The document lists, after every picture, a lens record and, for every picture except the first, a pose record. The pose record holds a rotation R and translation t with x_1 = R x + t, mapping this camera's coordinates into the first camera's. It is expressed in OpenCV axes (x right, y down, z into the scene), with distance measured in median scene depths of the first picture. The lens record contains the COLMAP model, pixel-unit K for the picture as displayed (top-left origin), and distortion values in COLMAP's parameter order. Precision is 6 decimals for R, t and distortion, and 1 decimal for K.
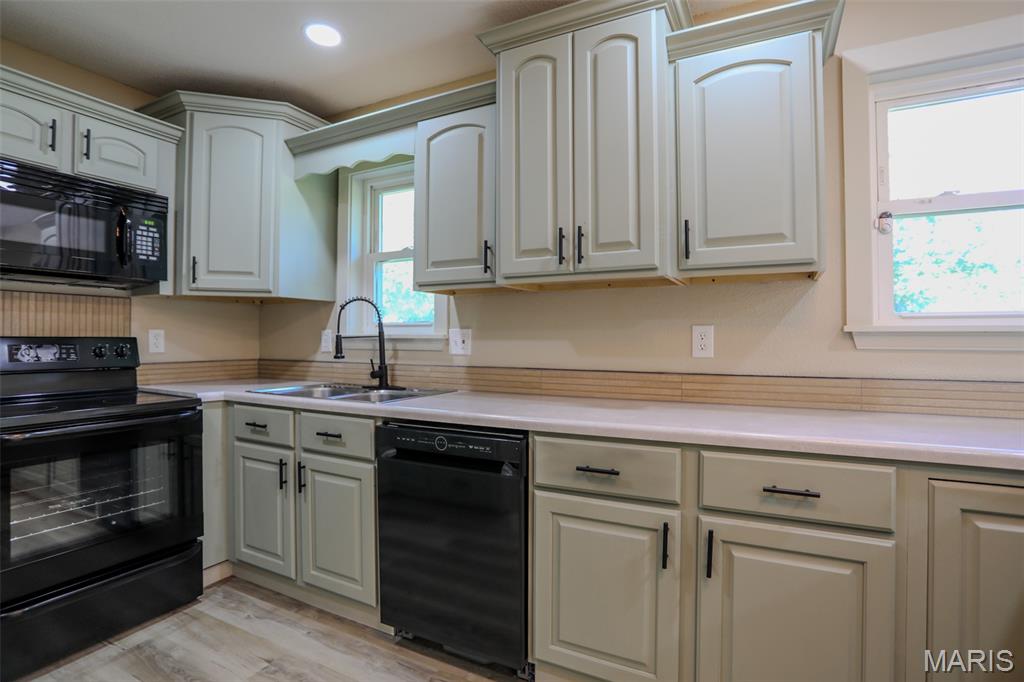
lens RADIAL K [[488.7, 0, 514.4], [0, 488.7, 337.9], [0, 0, 1]] dist [-0.051789, 0.000330]
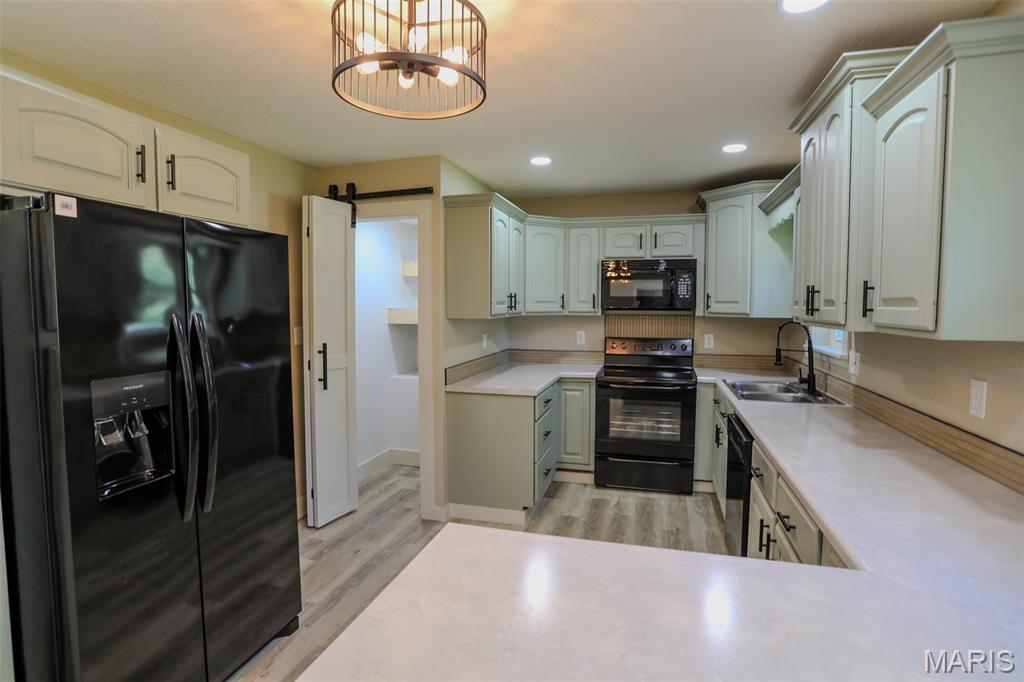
lens RADIAL K [[504.7, 0, 512.0], [0, 504.7, 335.0], [0, 0, 1]] dist [-0.071519, 0.026748]
pose [[0.189550, 0.059386, -0.980074, 0.908017], [0.001137, 0.998155, 0.060701, -0.135371], [0.981870, -0.012620, 0.189133, 0.011715]]
